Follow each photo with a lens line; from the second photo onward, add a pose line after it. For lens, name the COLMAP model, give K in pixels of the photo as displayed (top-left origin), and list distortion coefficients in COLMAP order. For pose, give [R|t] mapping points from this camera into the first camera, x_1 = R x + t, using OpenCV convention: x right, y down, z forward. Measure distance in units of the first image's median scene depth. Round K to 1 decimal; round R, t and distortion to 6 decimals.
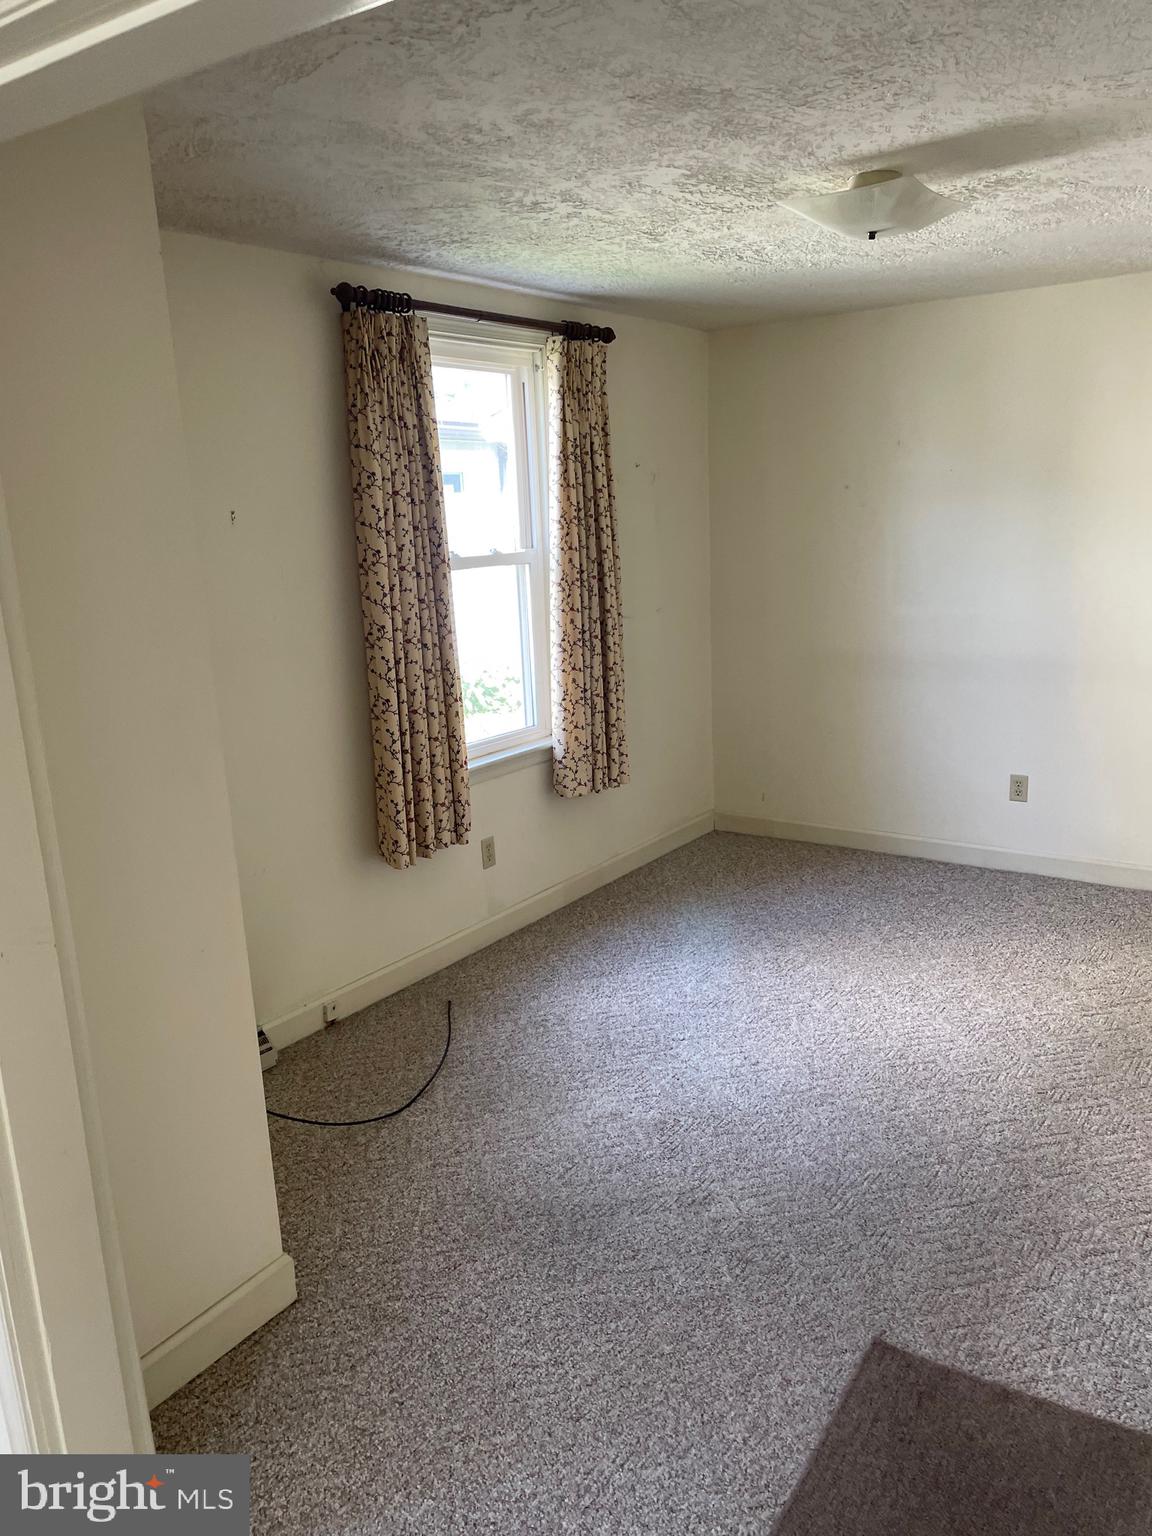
lens RADIAL K [[1177.7, 0, 595.0], [0, 1177.7, 777.0], [0, 0, 1]] dist [0.097374, -0.110407]
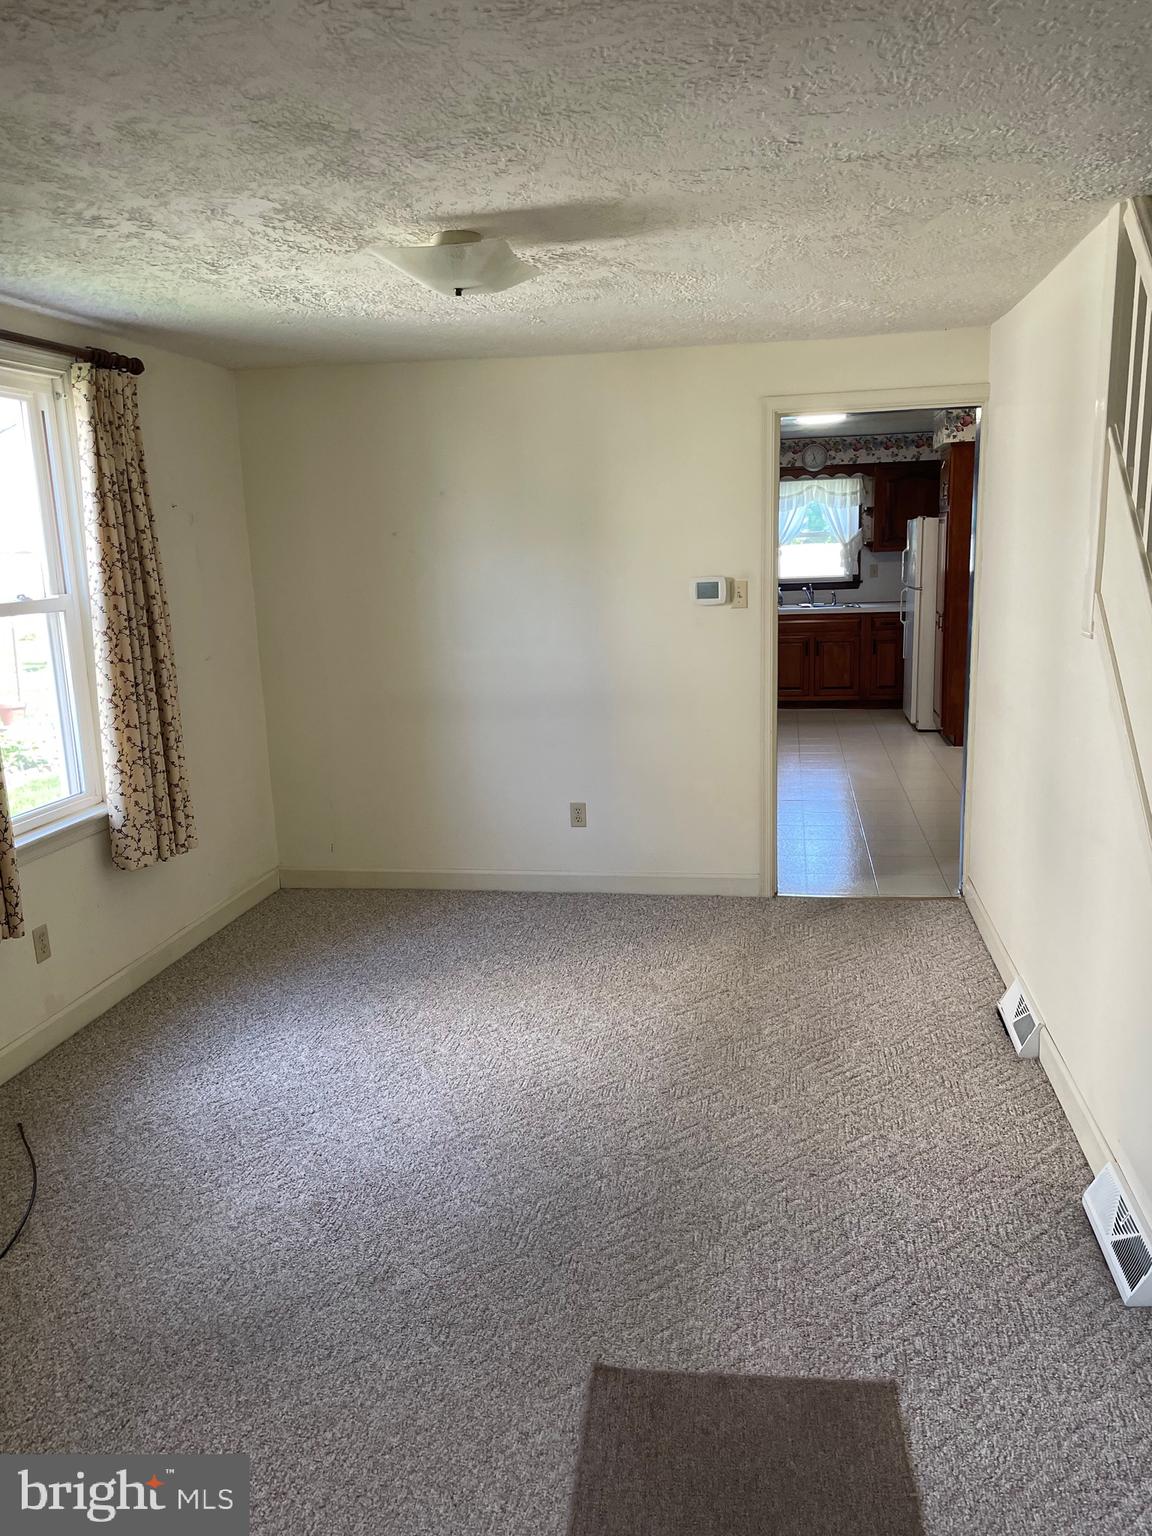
lens RADIAL K [[1177.7, 0, 600.1], [0, 1177.7, 768.6], [0, 0, 1]] dist [0.097374, -0.110407]
pose [[0.904722, -0.072486, 0.419791, -0.107335], [0.091944, 0.995418, -0.026273, -0.003614], [-0.415963, 0.062367, 0.907240, 0.035951]]
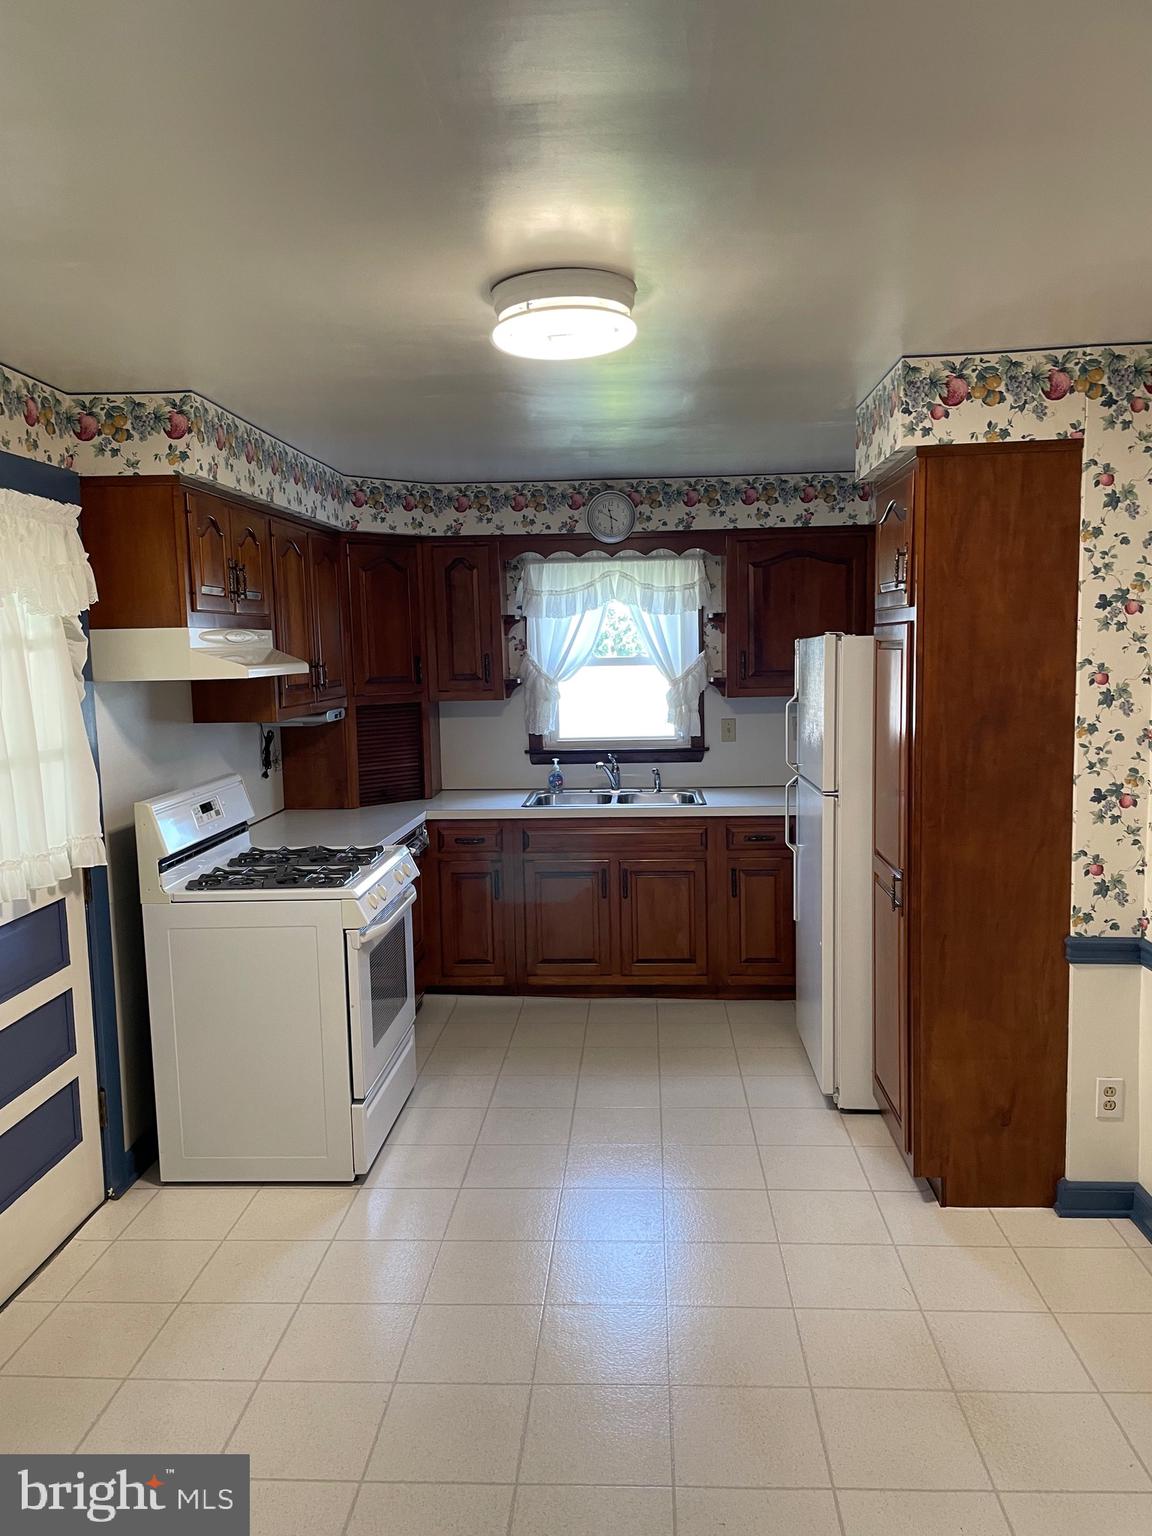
lens RADIAL K [[1177.7, 0, 579.6], [0, 1177.7, 773.5], [0, 0, 1]] dist [0.097374, -0.110407]
pose [[0.856195, -0.039322, 0.515155, 0.915142], [0.105492, 0.989399, -0.099808, -0.354023], [-0.505769, 0.139799, 0.851266, 1.312353]]
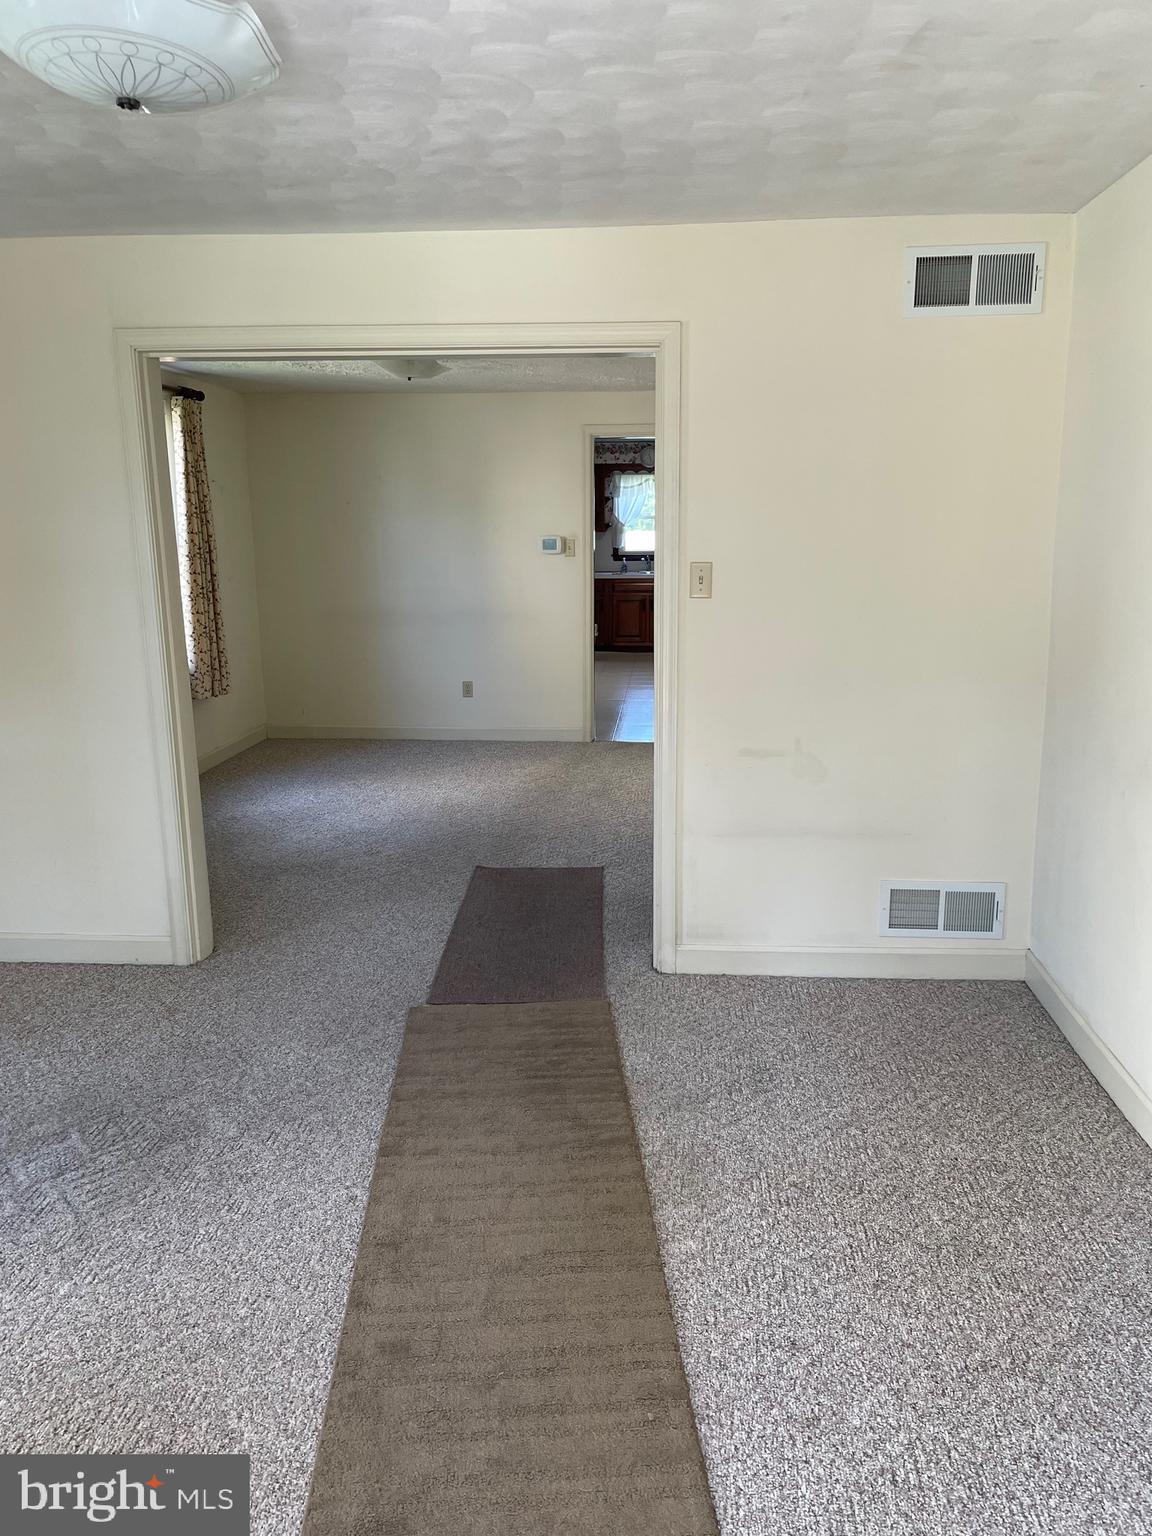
lens RADIAL K [[1177.7, 0, 598.2], [0, 1177.7, 771.7], [0, 0, 1]] dist [0.097374, -0.110407]
pose [[0.860912, -0.072615, 0.503546, -0.502439], [0.085885, 0.996300, -0.003165, 0.223470], [-0.501453, 0.045972, 0.863963, -0.790086]]
